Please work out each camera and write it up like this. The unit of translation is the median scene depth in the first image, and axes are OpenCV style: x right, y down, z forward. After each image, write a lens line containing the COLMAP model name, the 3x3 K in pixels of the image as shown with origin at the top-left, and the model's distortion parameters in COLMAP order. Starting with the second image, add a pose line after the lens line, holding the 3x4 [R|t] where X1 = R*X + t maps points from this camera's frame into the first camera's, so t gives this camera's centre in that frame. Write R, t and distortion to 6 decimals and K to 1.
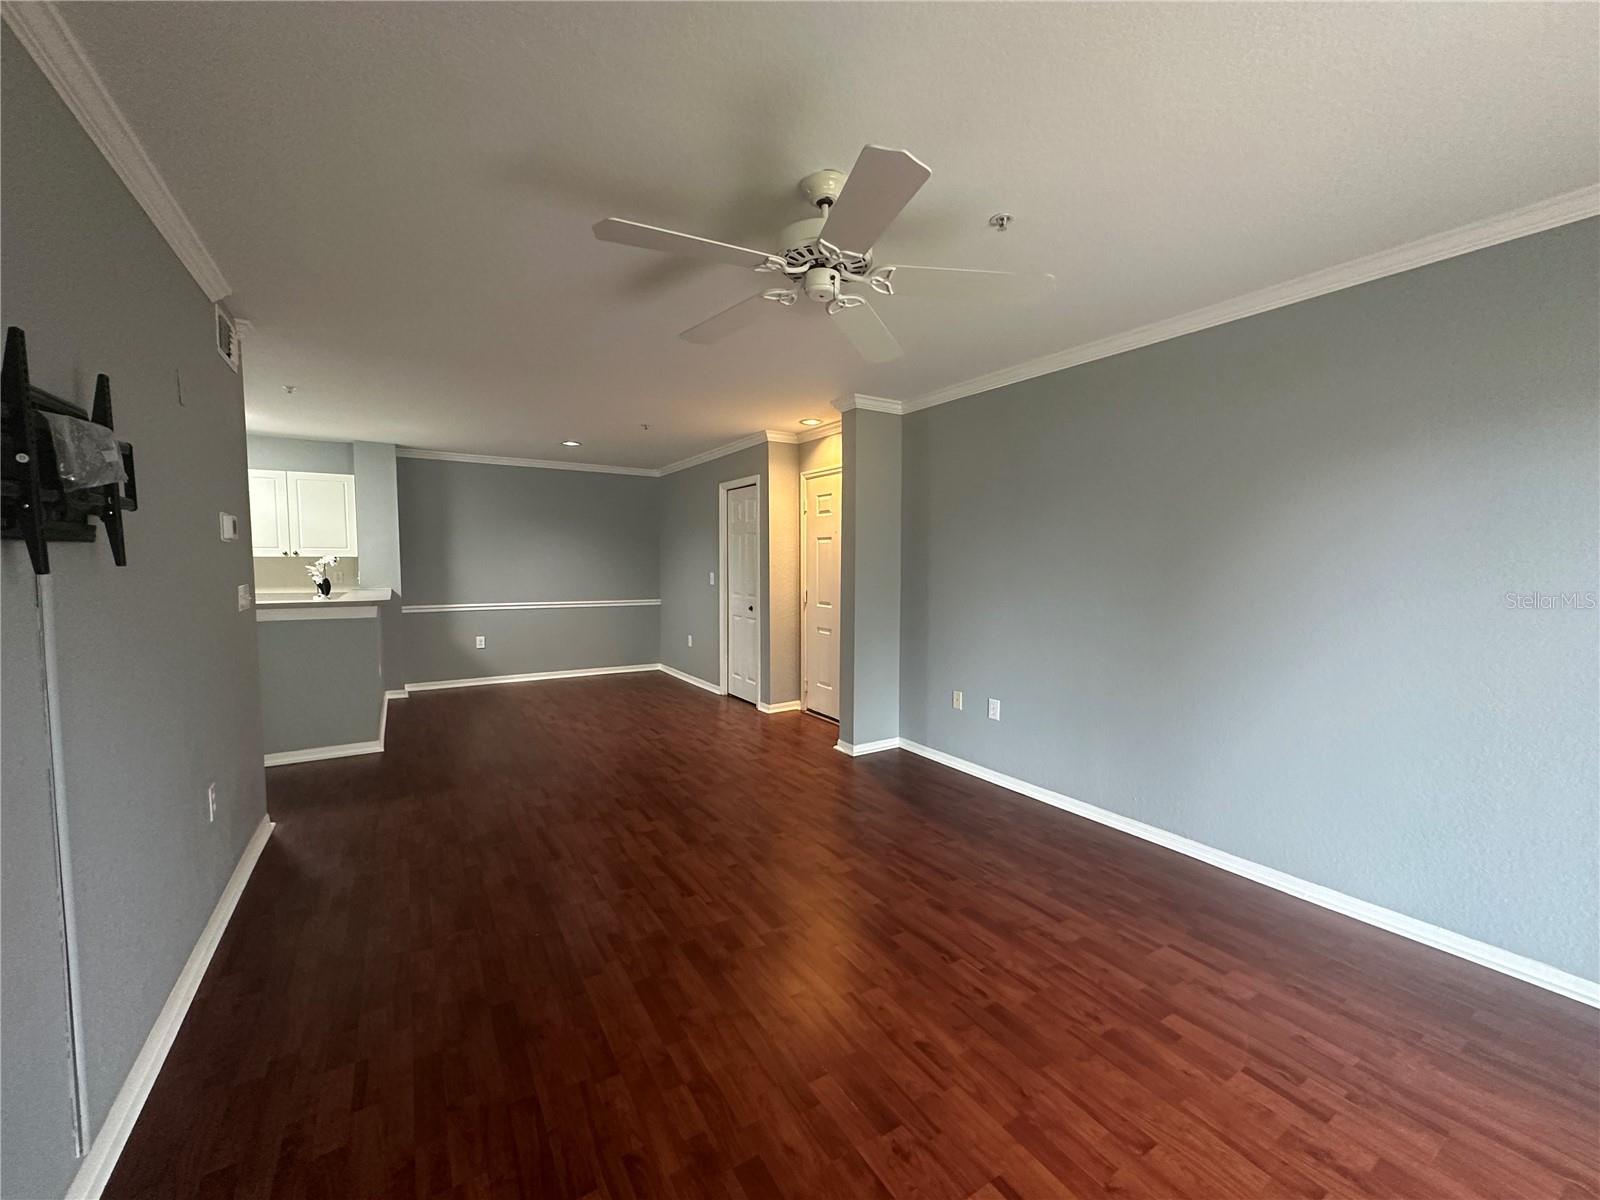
lens RADIAL K [[630.3, 0, 800.0], [0, 630.3, 600.0], [0, 0, 1]] dist [-0.007832, 0.000420]
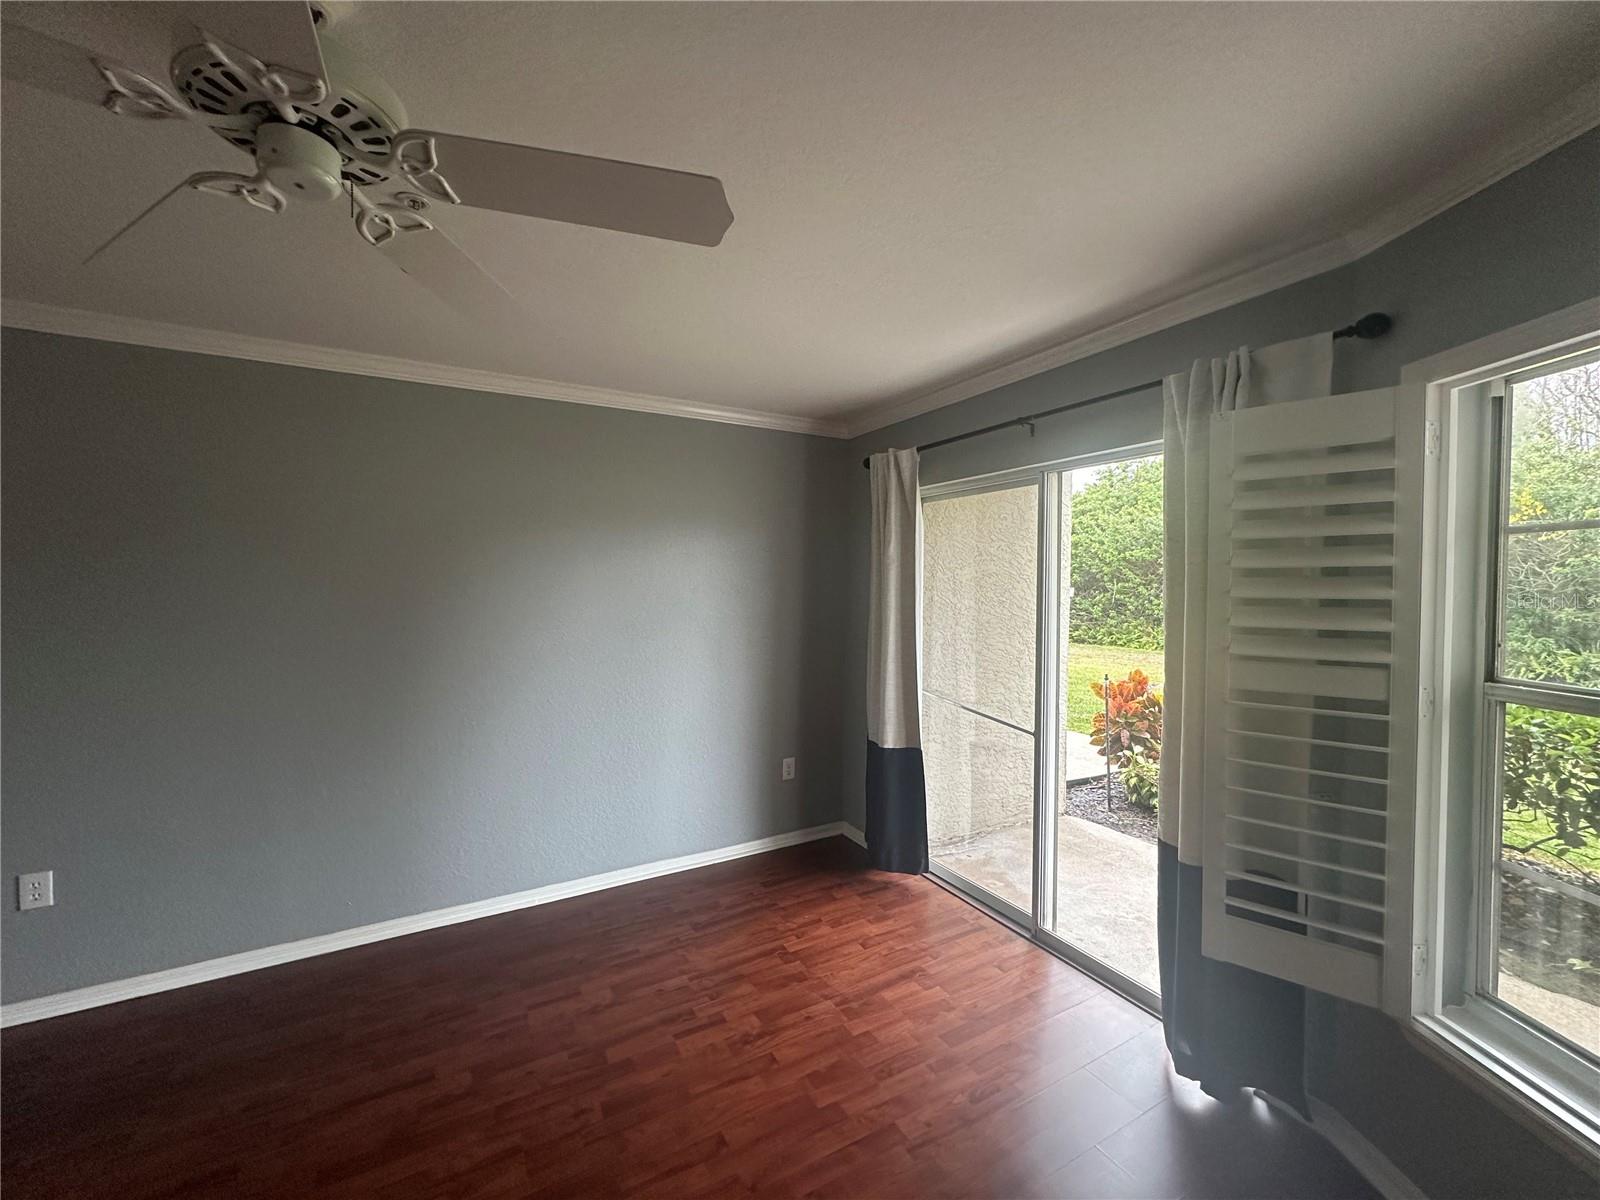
lens RADIAL K [[635.0, 0, 800.0], [0, 635.0, 600.0], [0, 0, 1]] dist [-0.002157, -0.000325]
pose [[0.048286, -0.028217, 0.998435, -0.207146], [0.062313, 0.997739, 0.025184, -0.055470], [-0.996888, 0.060999, 0.049935, 0.252291]]
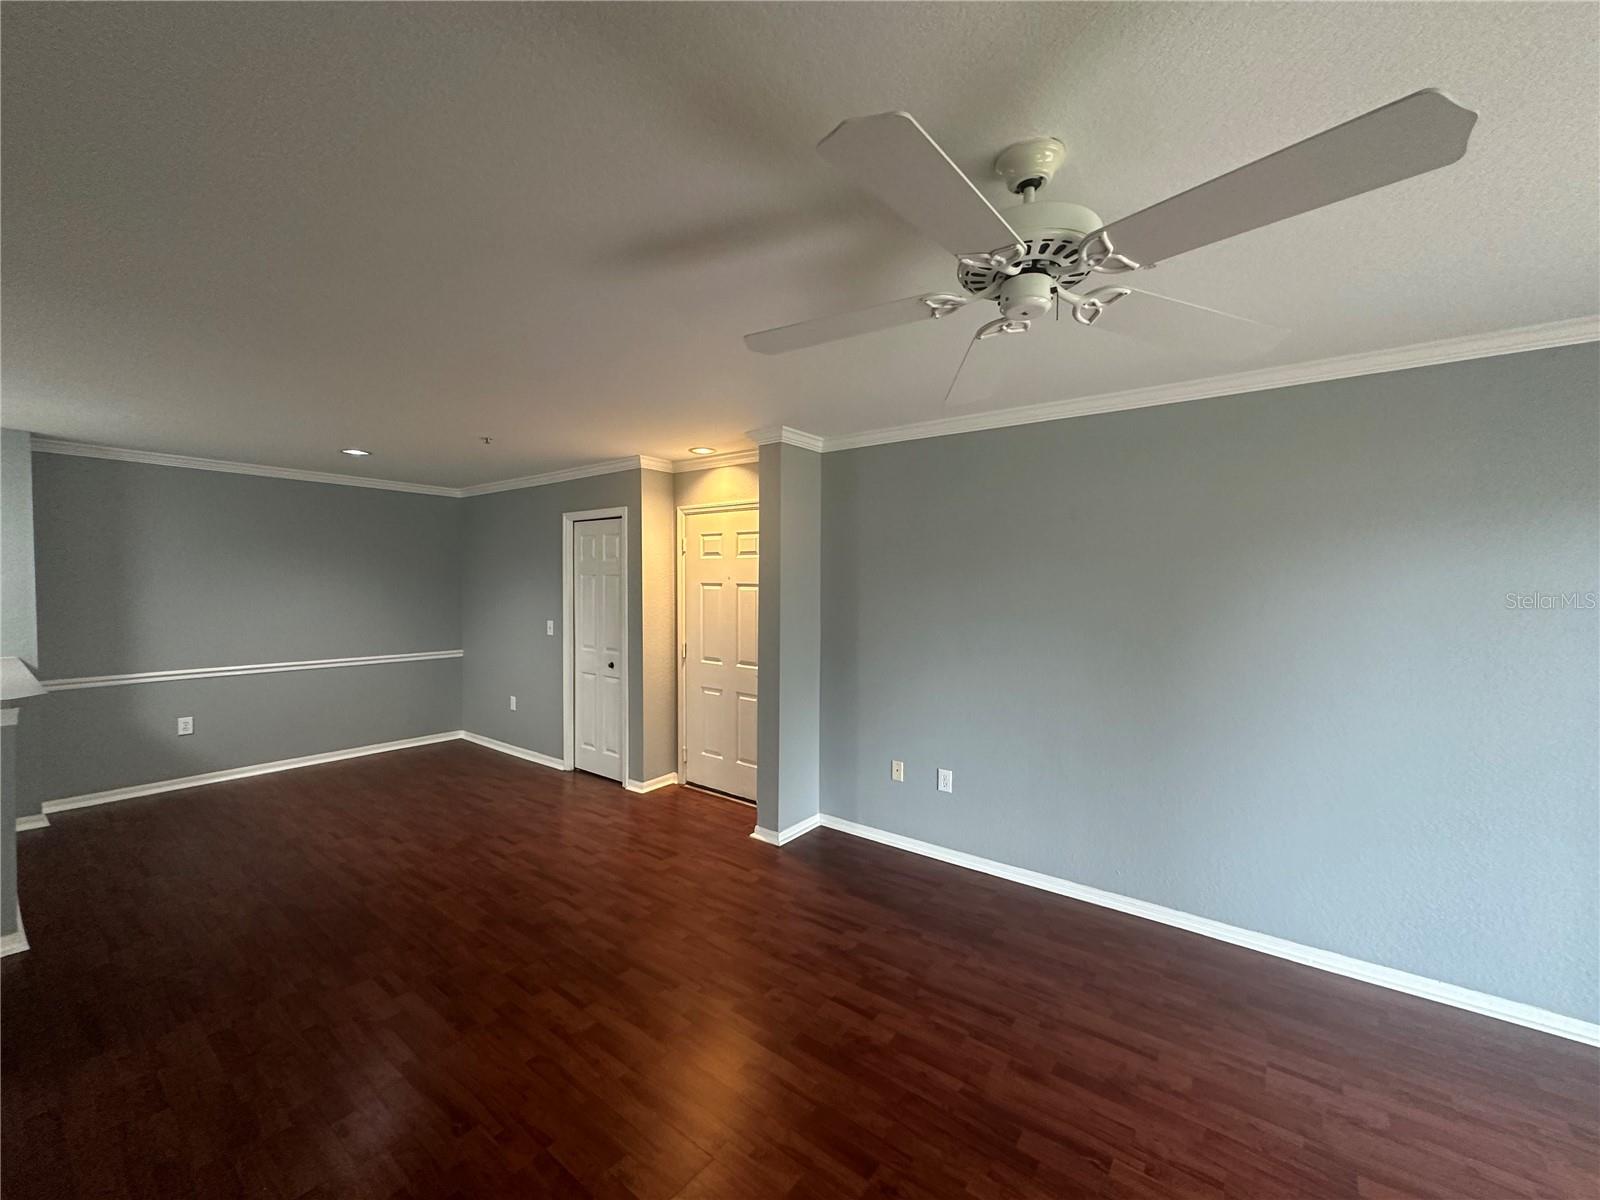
lens RADIAL K [[635.0, 0, 800.0], [0, 635.0, 600.0], [0, 0, 1]] dist [-0.002157, -0.000325]
pose [[0.937067, -0.006740, 0.349084, -0.198884], [0.018980, 0.999319, -0.031654, -0.060365], [-0.348632, 0.036288, 0.936557, 0.184736]]
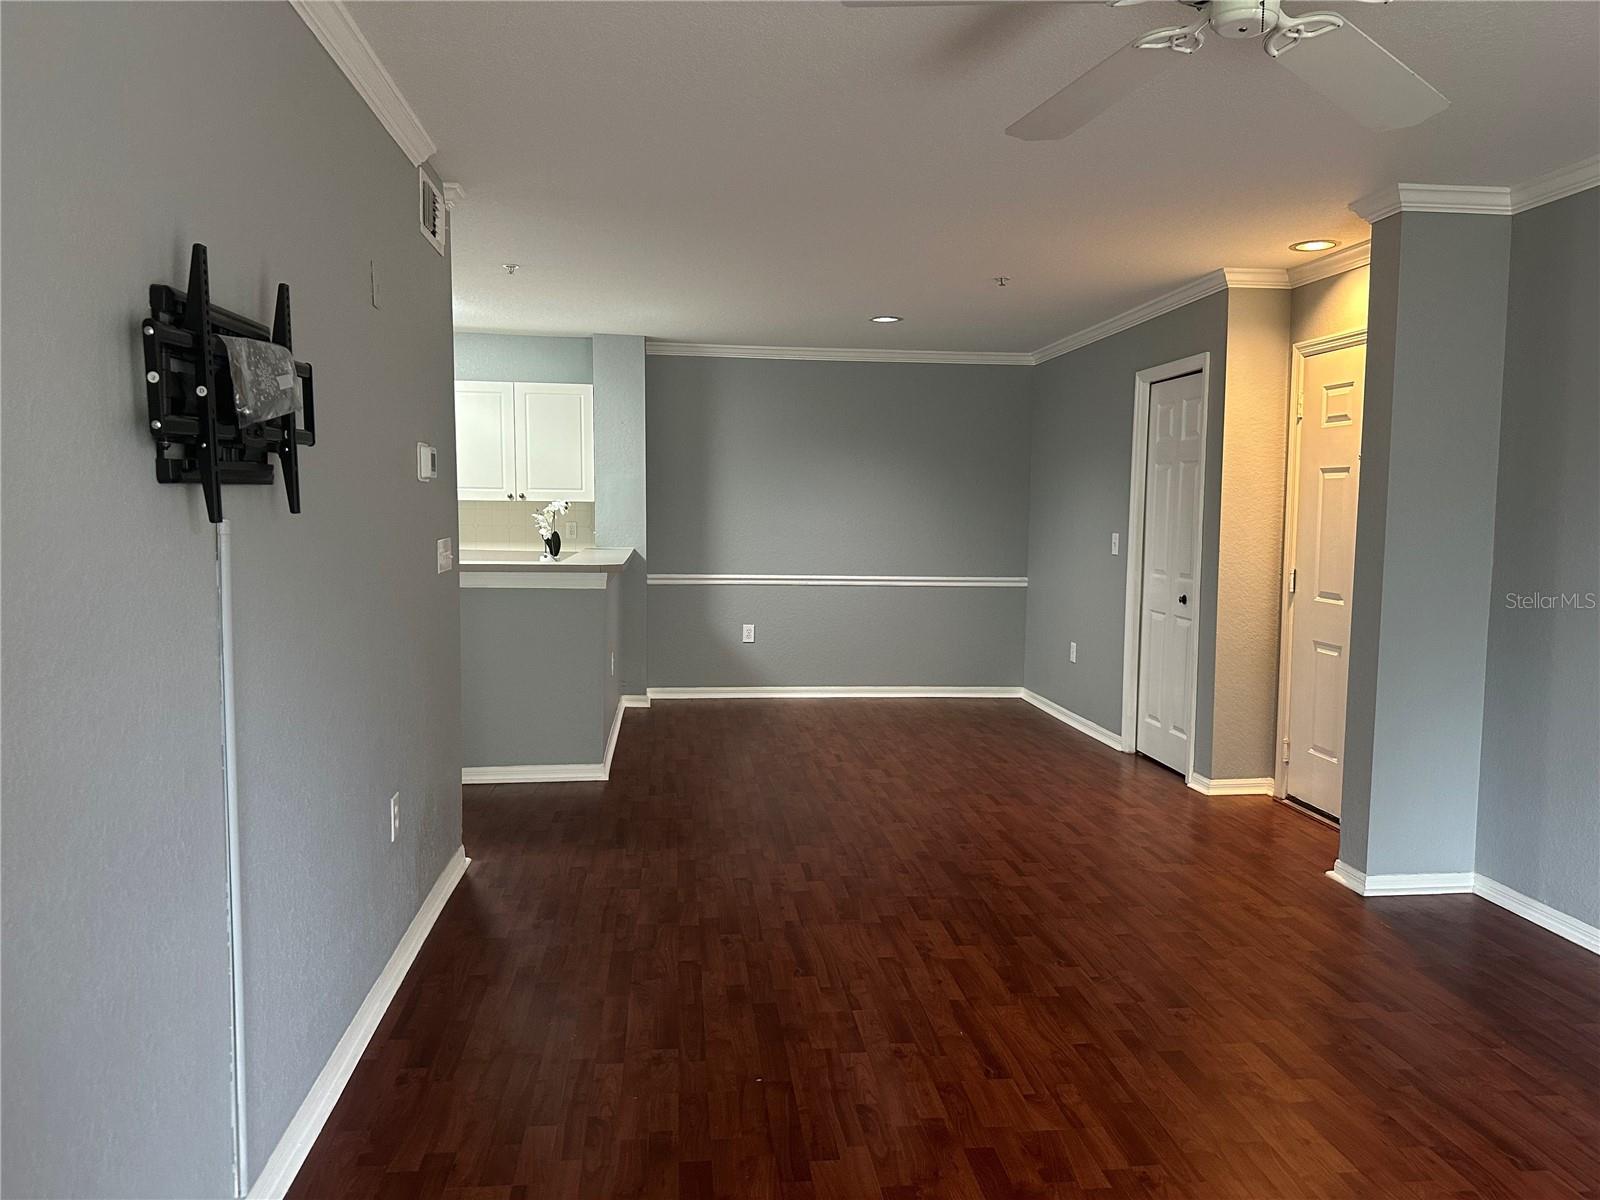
lens RADIAL K [[1101.8, 0, 800.0], [0, 1101.8, 600.0], [0, 0, 1]] dist [0.059826, -0.078159]
pose [[0.901343, 0.043592, -0.430908, 0.053506], [-0.035329, 0.999007, 0.027164, -0.001193], [0.431664, -0.009261, 0.901987, -0.015390]]
